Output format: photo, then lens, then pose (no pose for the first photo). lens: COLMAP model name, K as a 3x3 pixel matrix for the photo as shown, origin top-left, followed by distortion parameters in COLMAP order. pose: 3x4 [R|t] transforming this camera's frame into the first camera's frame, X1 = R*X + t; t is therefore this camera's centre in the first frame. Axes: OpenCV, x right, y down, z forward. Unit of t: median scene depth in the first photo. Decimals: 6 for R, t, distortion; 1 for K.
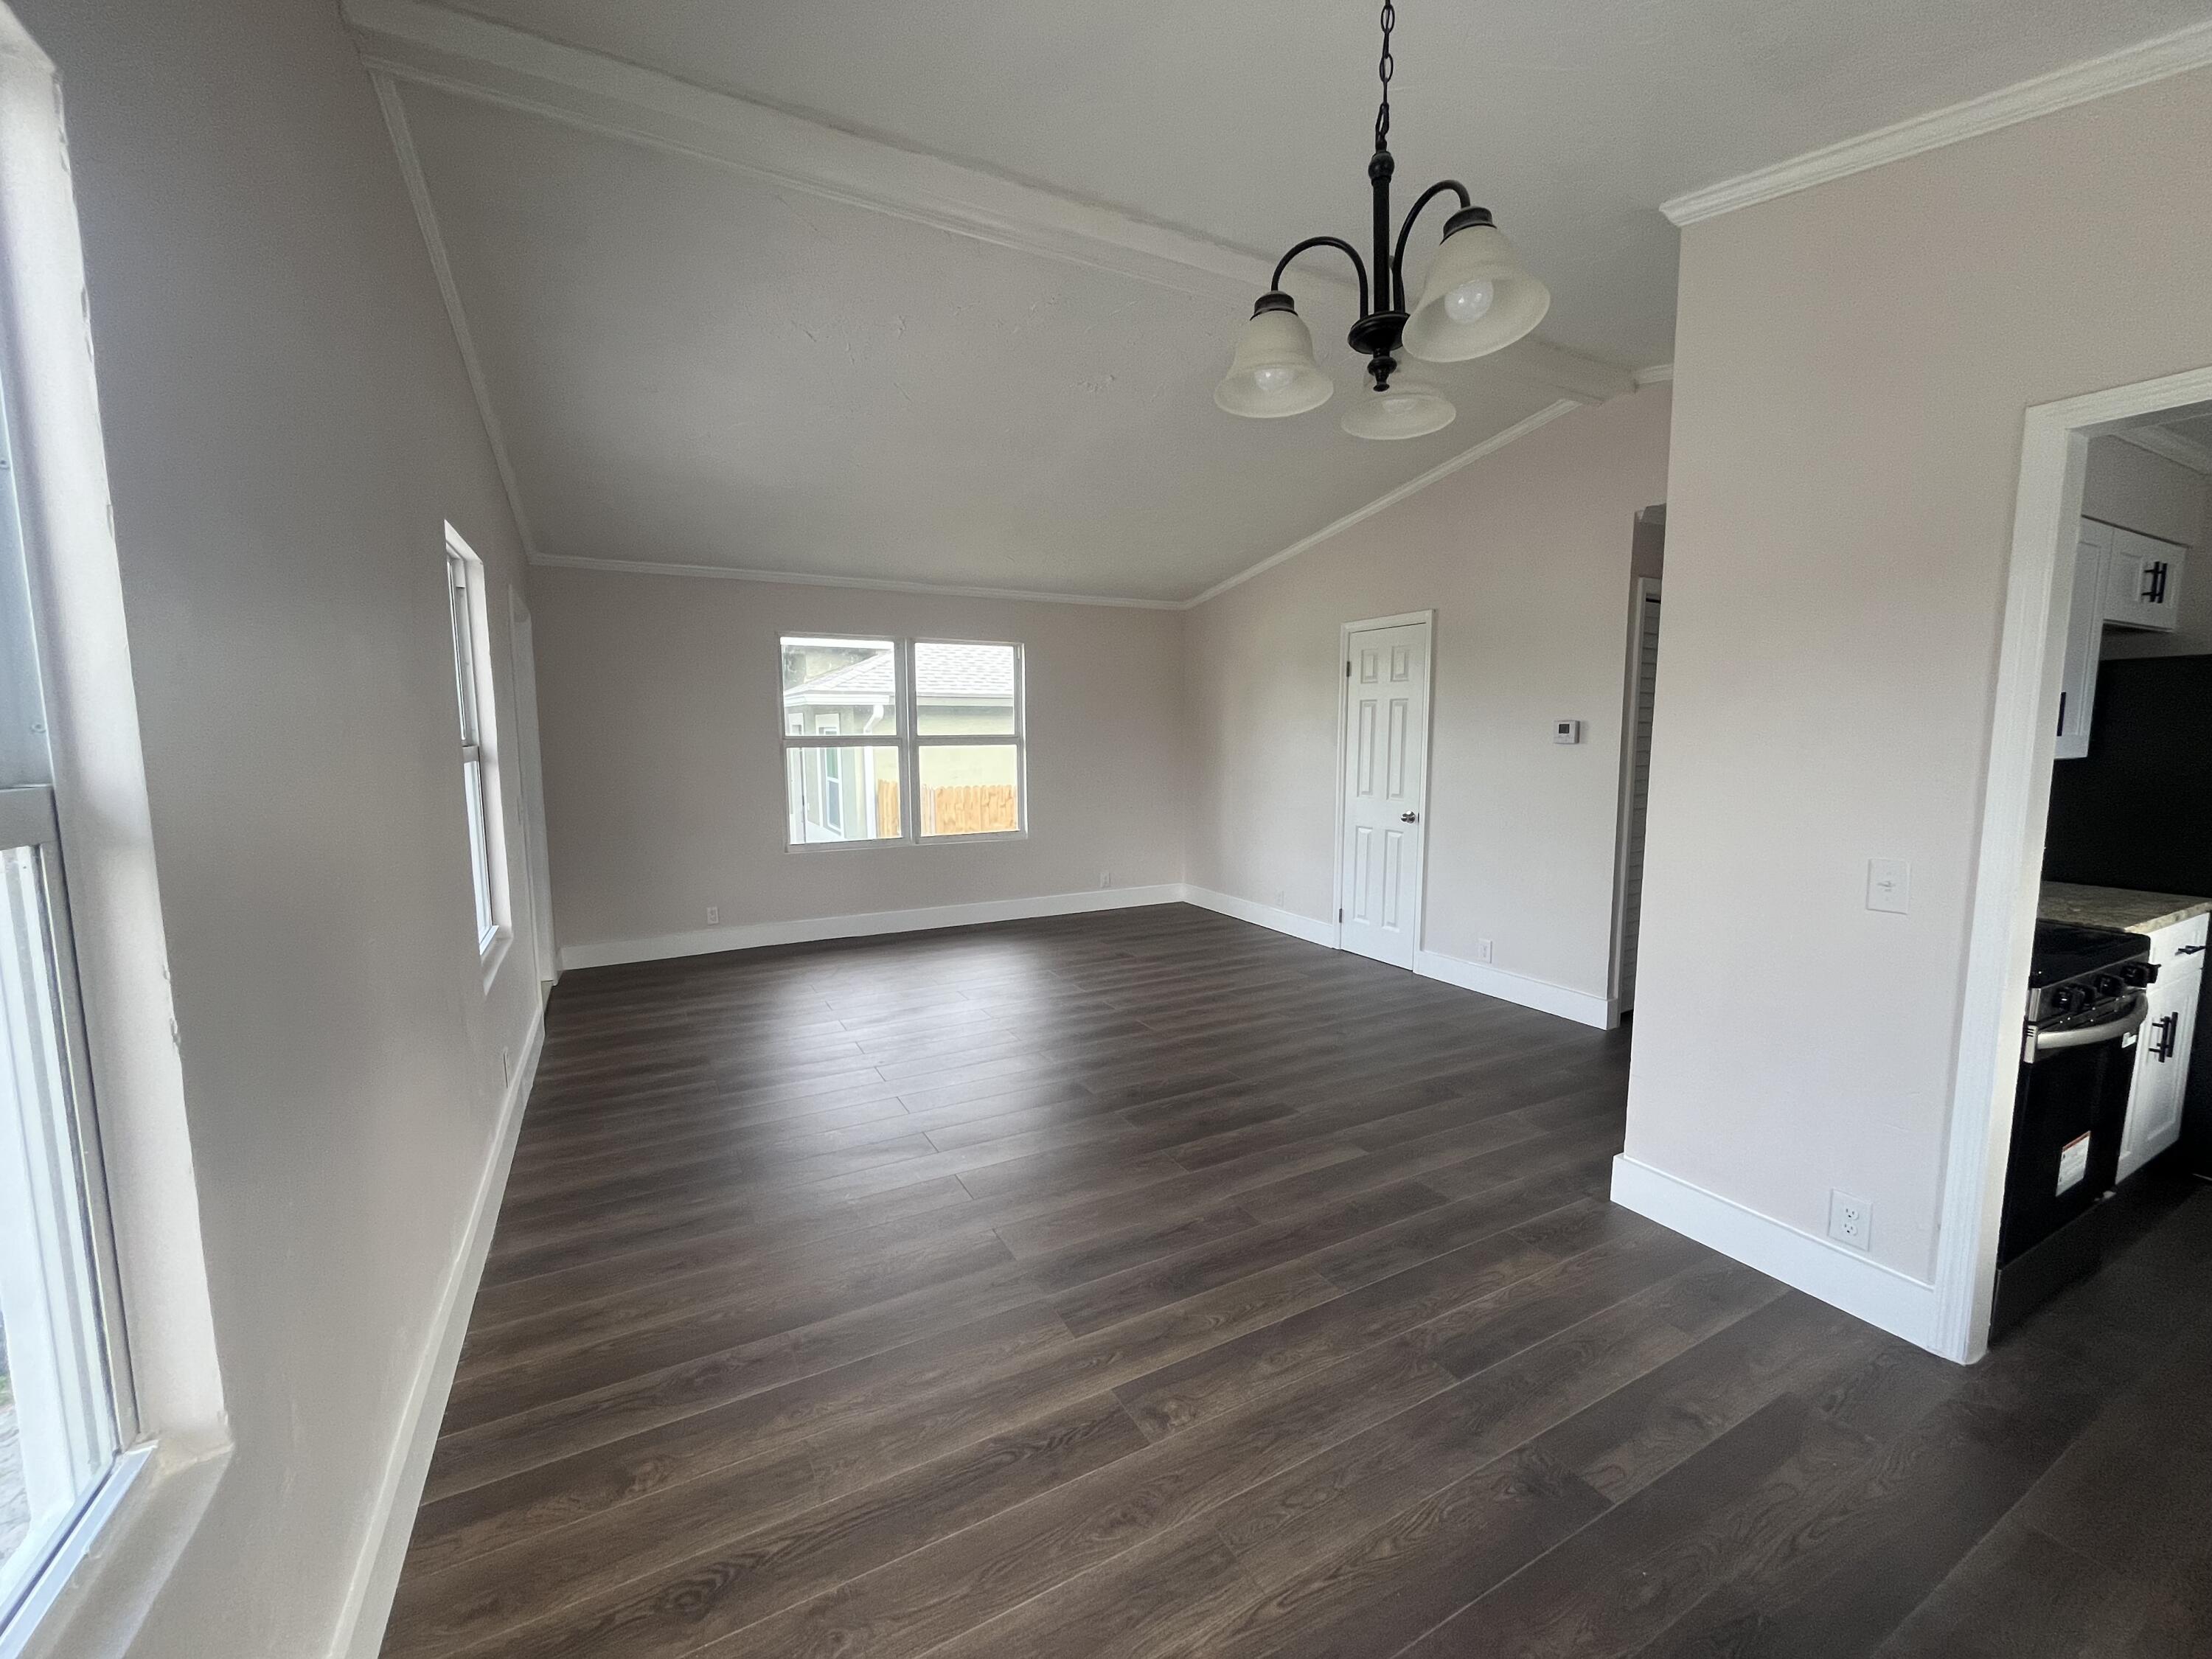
lens RADIAL K [[892.3, 0, 1103.2], [0, 892.3, 833.6], [0, 0, 1]] dist [0.003787, 0.000362]
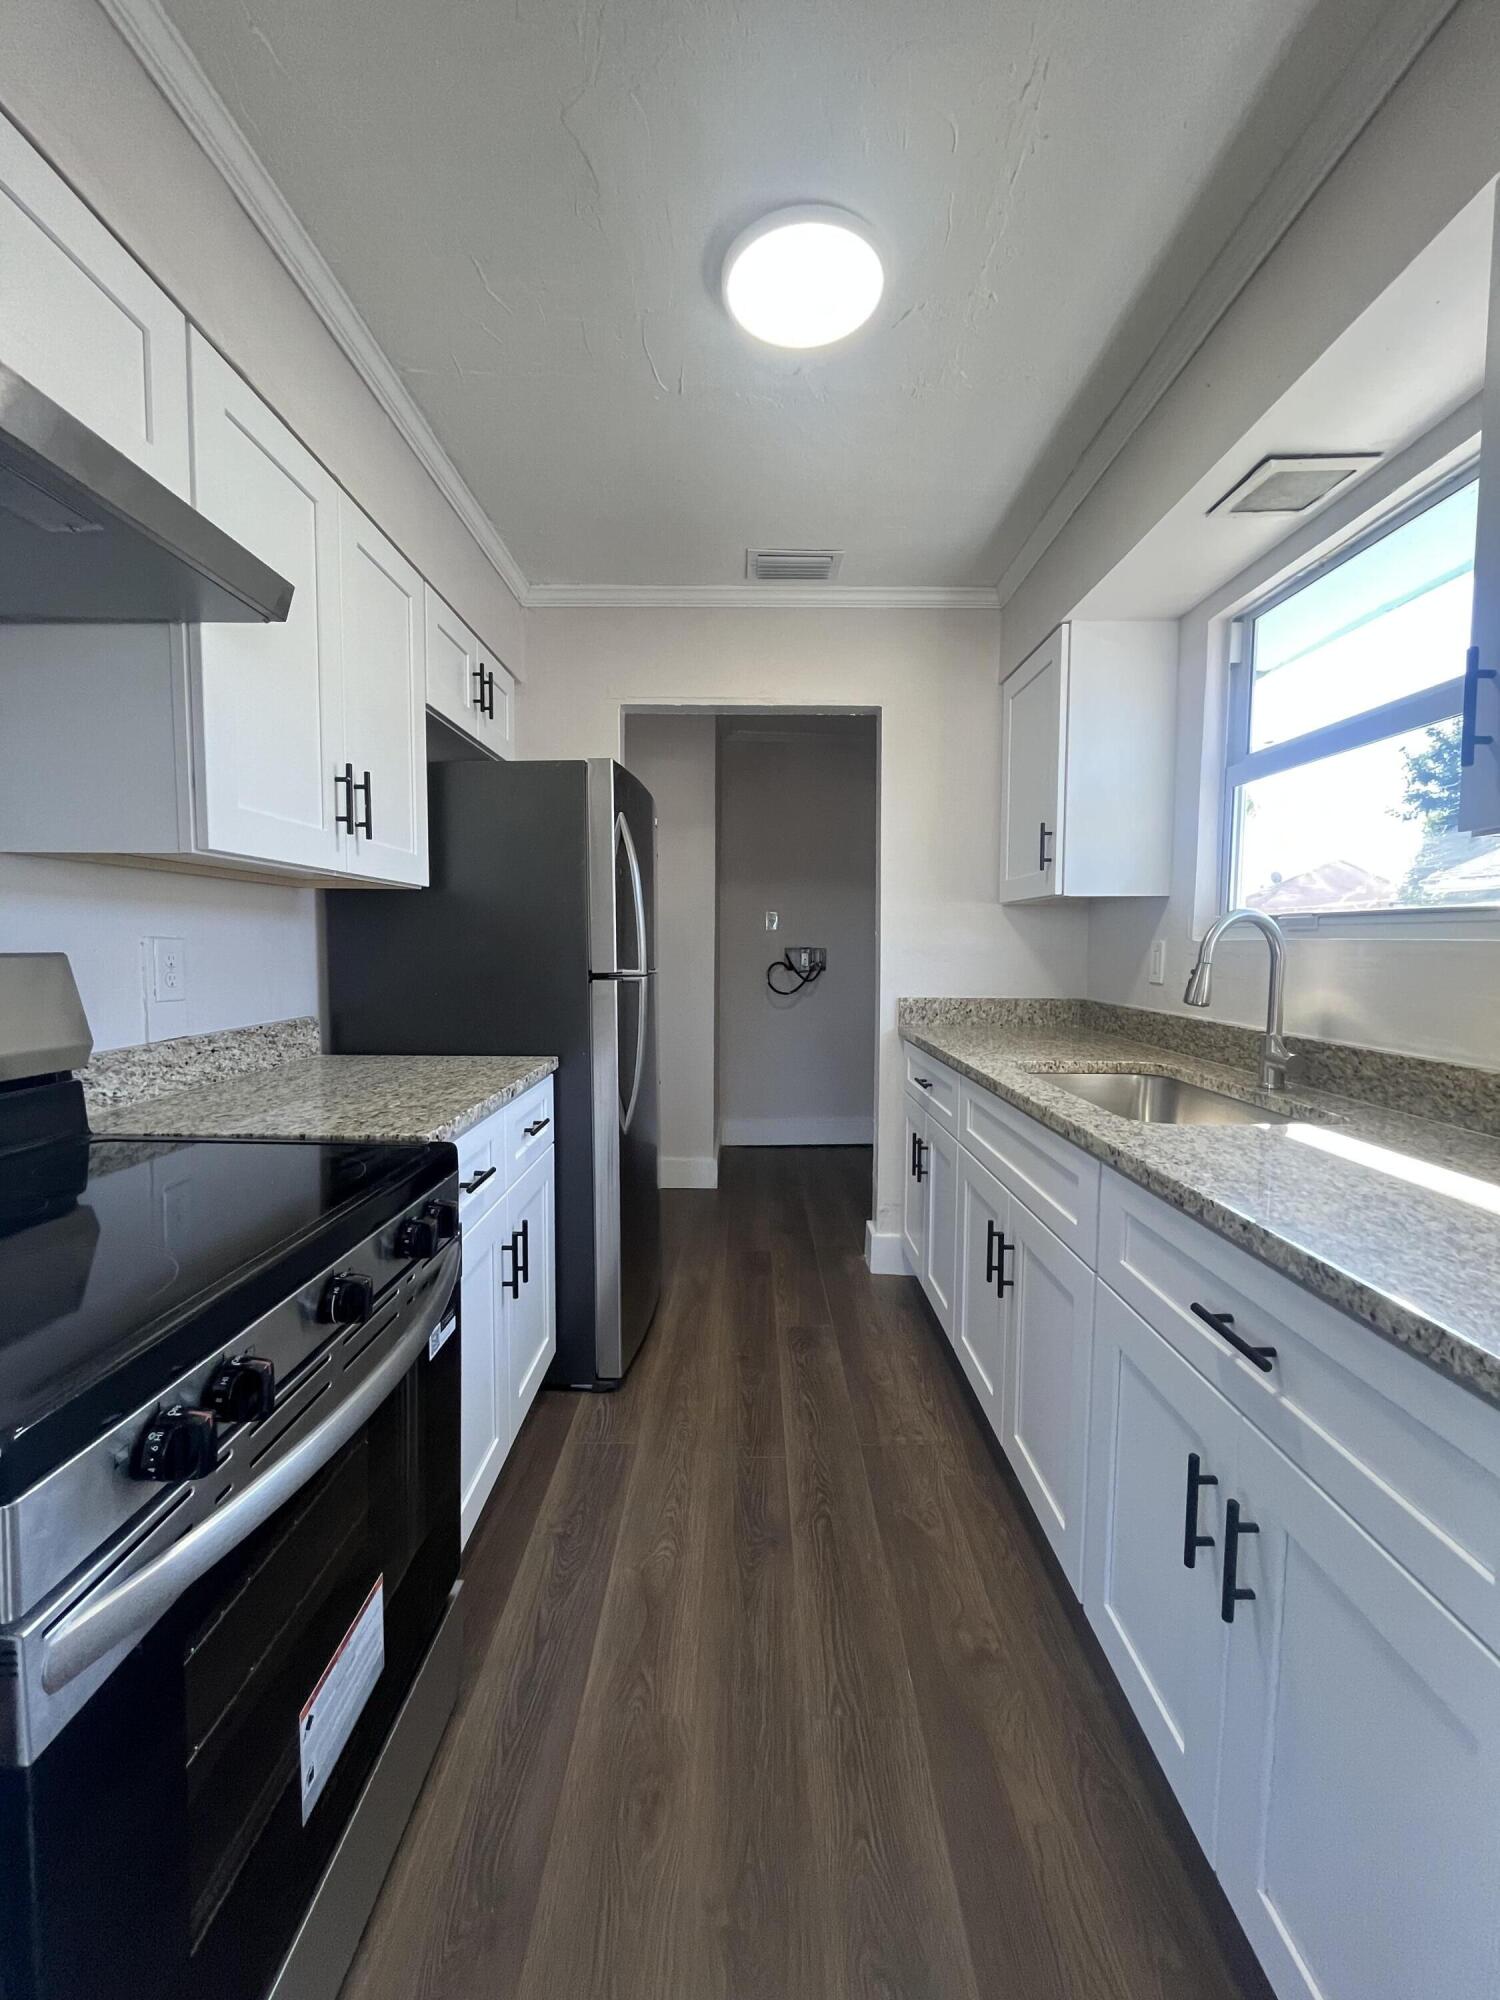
lens RADIAL K [[806.8, 0, 746.3], [0, 806.8, 999.8], [0, 0, 1]] dist [0.003787, 0.000362]
pose [[0.476329, -0.045939, 0.878066, 0.677653], [0.087429, 0.996160, 0.004689, 0.031685], [-0.874910, 0.074535, 0.478516, 0.490589]]
